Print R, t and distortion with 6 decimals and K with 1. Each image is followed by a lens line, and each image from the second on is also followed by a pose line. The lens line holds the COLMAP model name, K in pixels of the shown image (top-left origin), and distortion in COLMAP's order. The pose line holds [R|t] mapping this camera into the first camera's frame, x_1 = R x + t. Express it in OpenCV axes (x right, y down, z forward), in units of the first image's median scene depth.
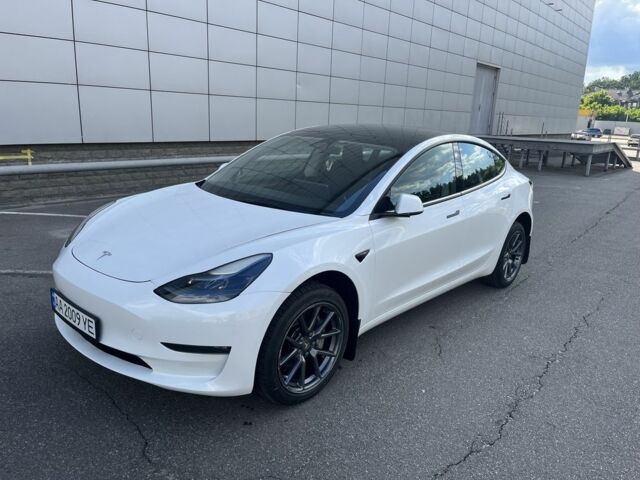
lens RADIAL K [[485.0, 0, 320.0], [0, 485.0, 240.0], [0, 0, 1]] dist [-0.007393, -0.005275]
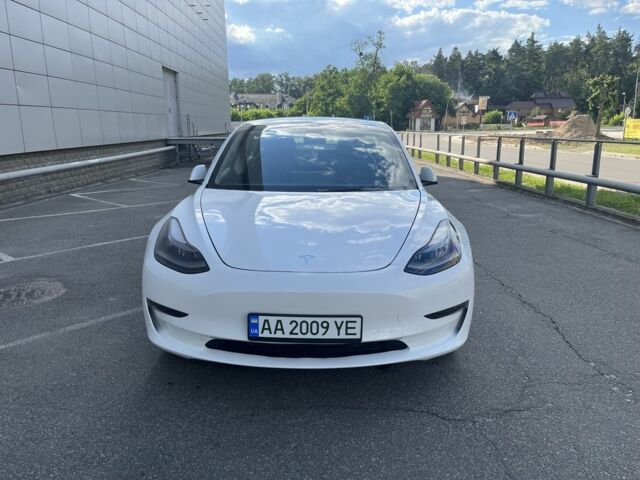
lens RADIAL K [[478.1, 0, 320.0], [0, 478.1, 240.0], [0, 0, 1]] dist [0.007202, 0.002350]
pose [[0.751589, -0.193536, 0.630601, -0.165686], [0.197326, 0.978179, 0.065024, -0.009173], [-0.629425, 0.075563, 0.773378, 0.048077]]
